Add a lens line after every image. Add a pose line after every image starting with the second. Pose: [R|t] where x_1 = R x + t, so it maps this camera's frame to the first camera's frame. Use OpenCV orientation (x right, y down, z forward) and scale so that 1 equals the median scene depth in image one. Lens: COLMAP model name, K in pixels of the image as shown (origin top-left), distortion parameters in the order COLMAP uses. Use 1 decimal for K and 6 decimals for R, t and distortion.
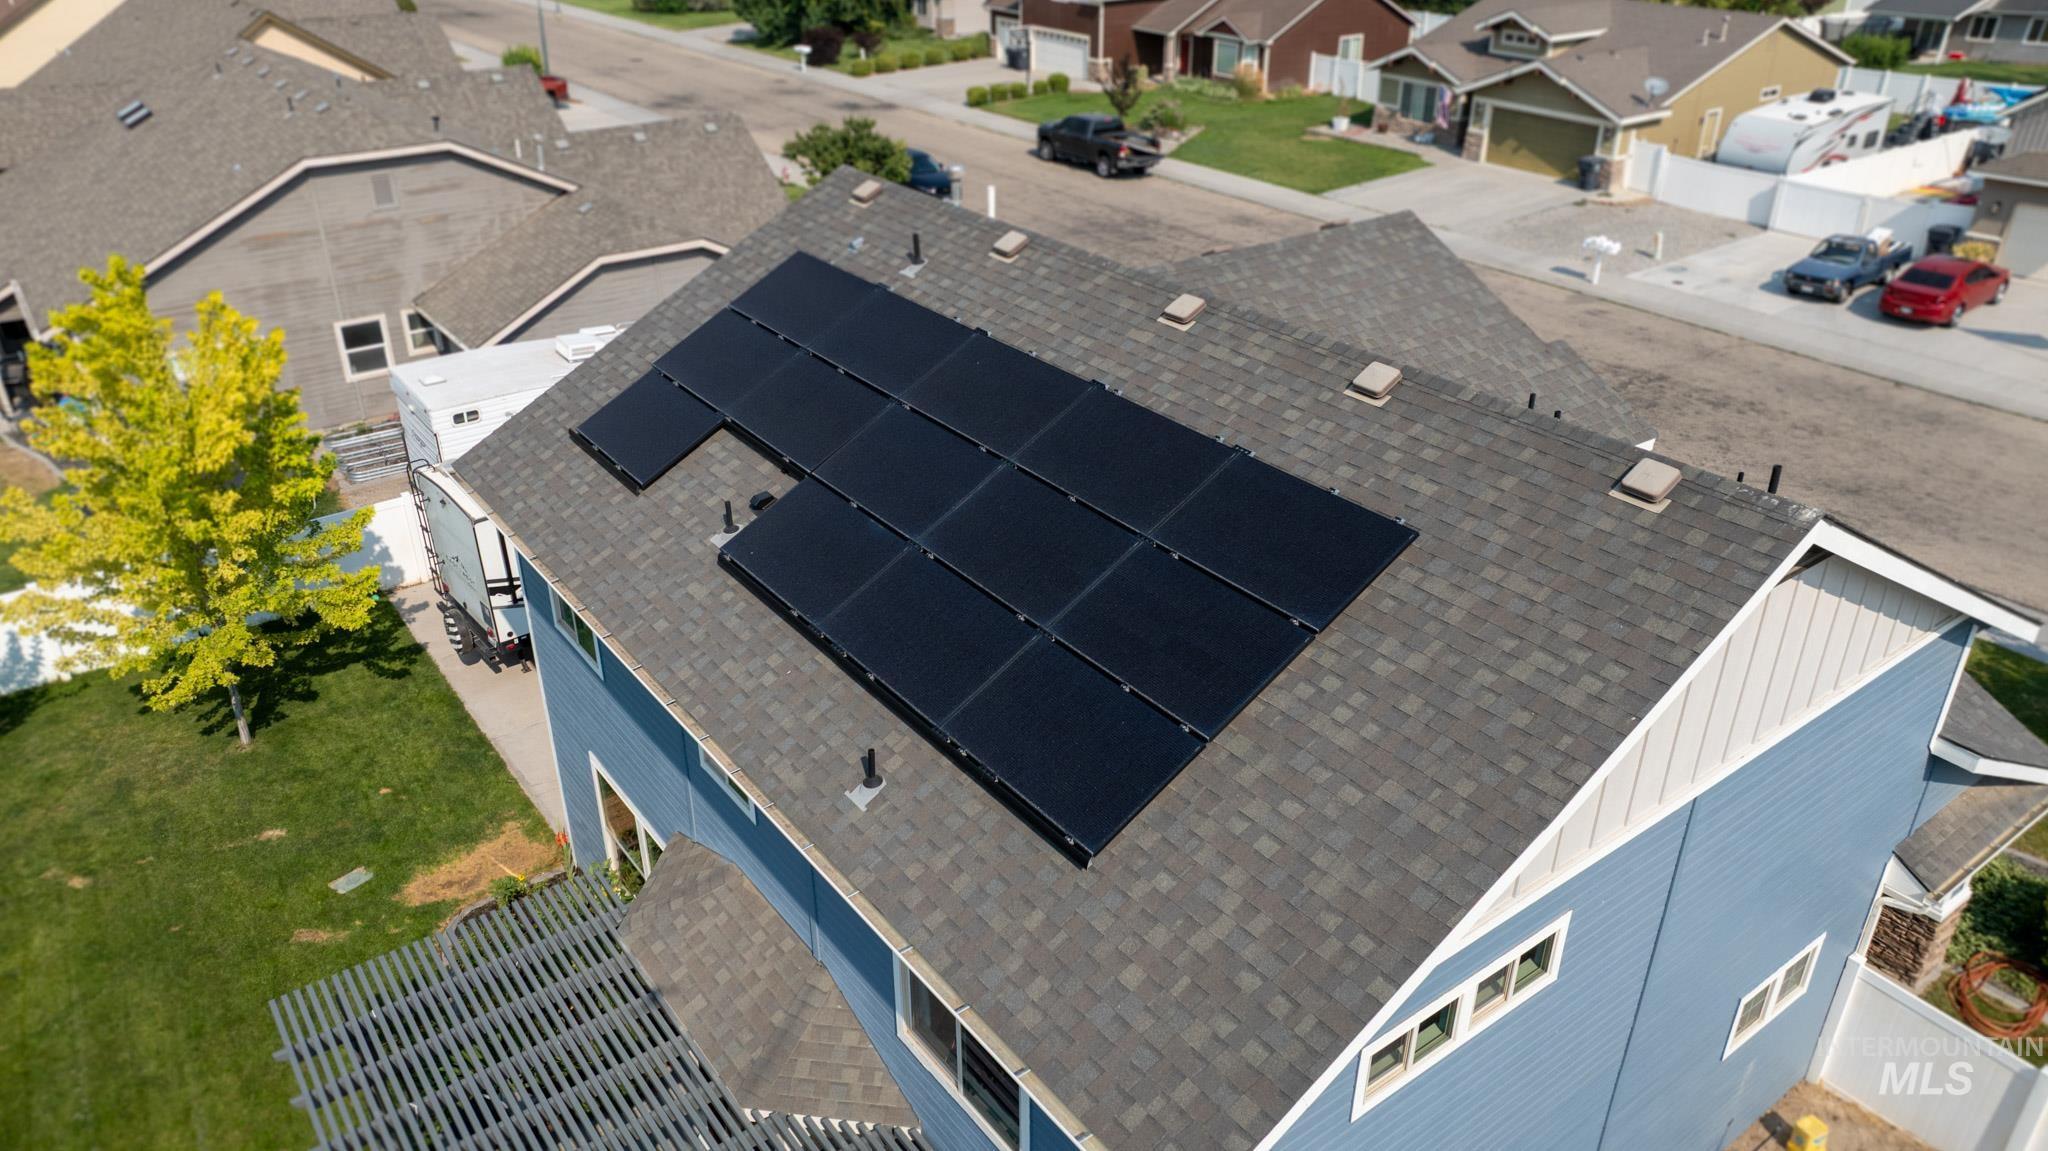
lens RADIAL K [[1430.7, 0, 1037.7], [0, 1430.7, 580.9], [0, 0, 1]] dist [-0.028359, 0.022153]
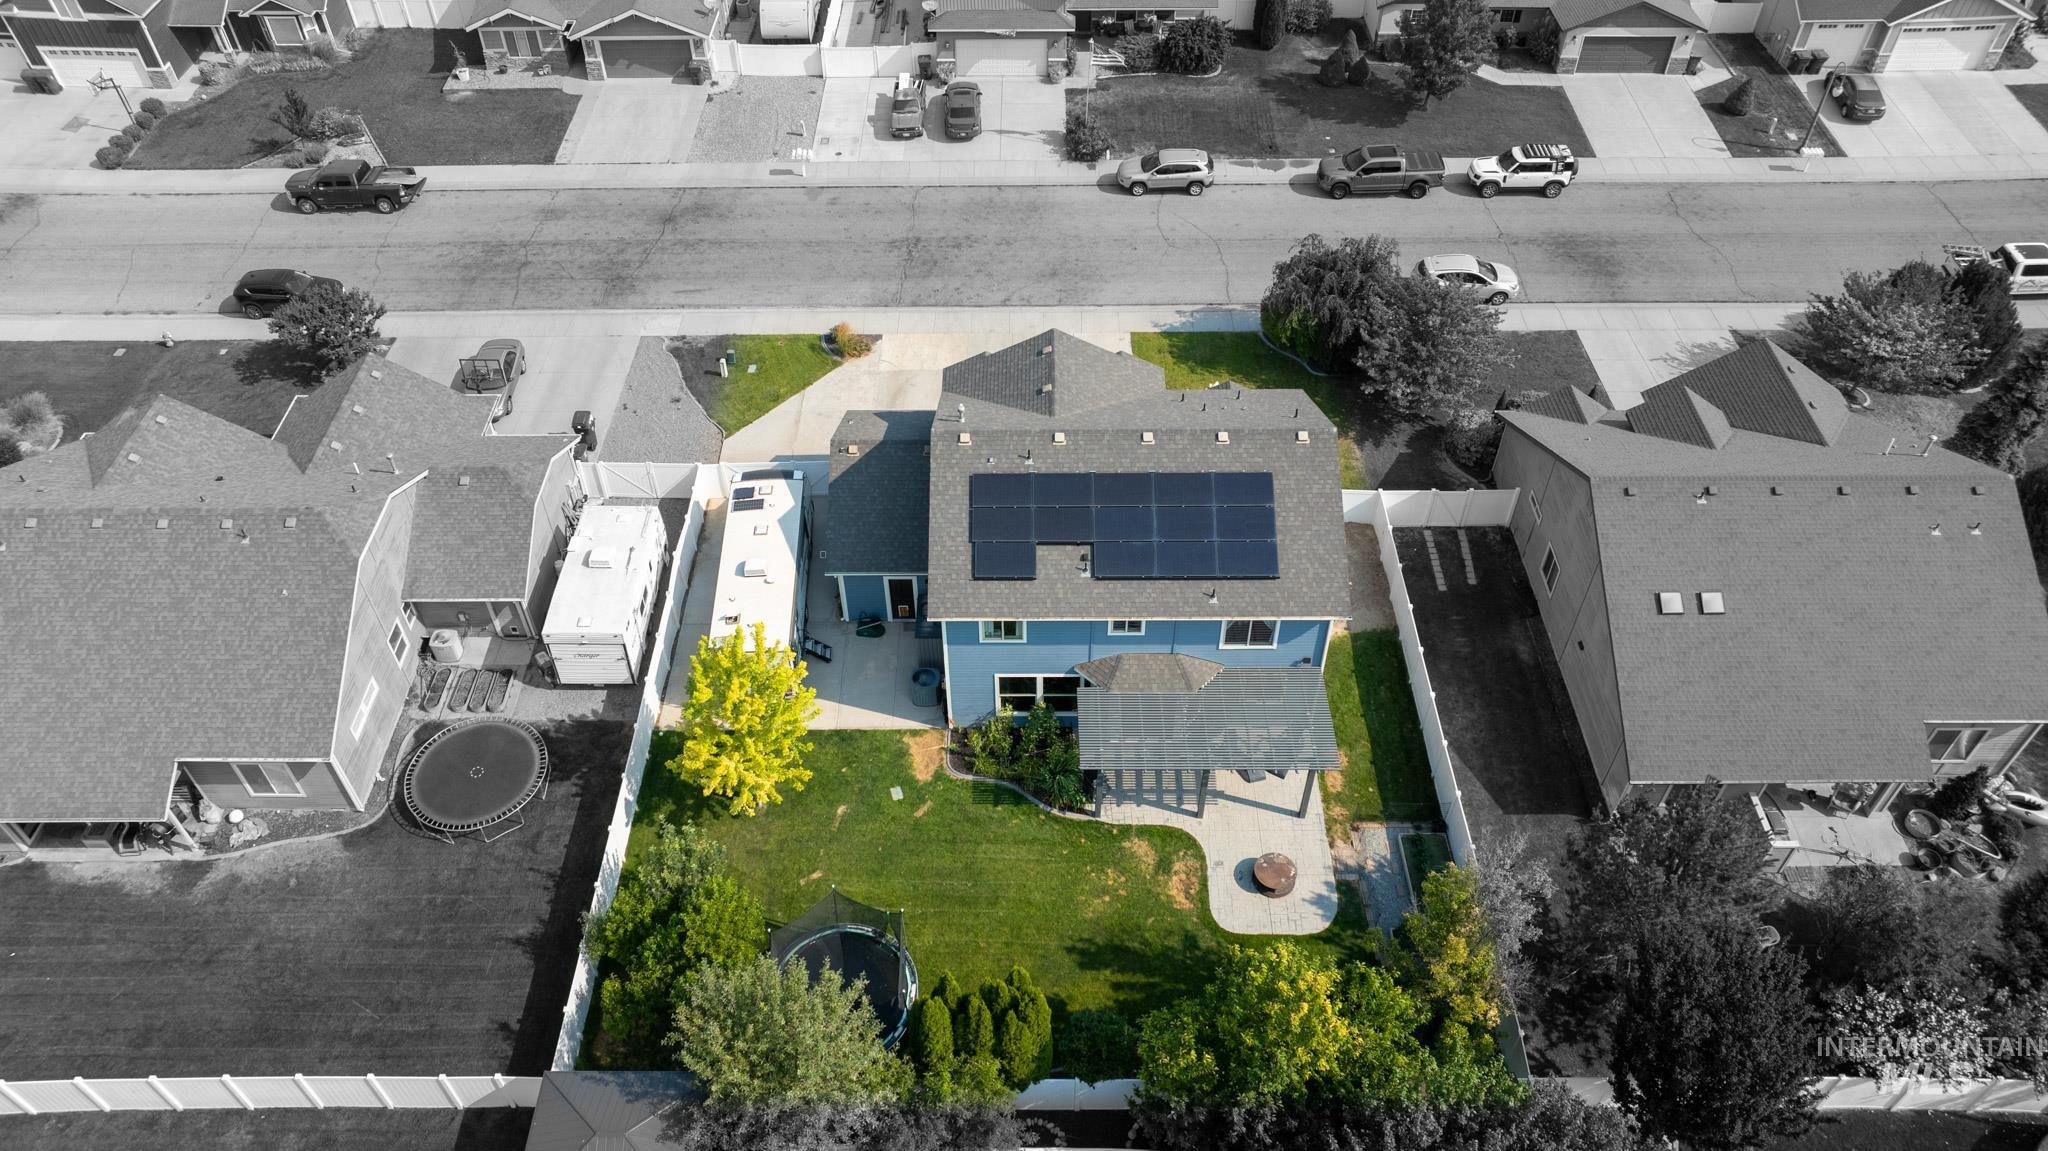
lens RADIAL K [[1430.7, 0, 1019.3], [0, 1430.7, 565.2], [0, 0, 1]] dist [-0.028359, 0.022153]
pose [[0.599741, -0.571357, 0.560234, -0.525771], [0.386708, 0.819887, 0.422186, -0.365338], [-0.700548, -0.036555, 0.712668, -0.293485]]
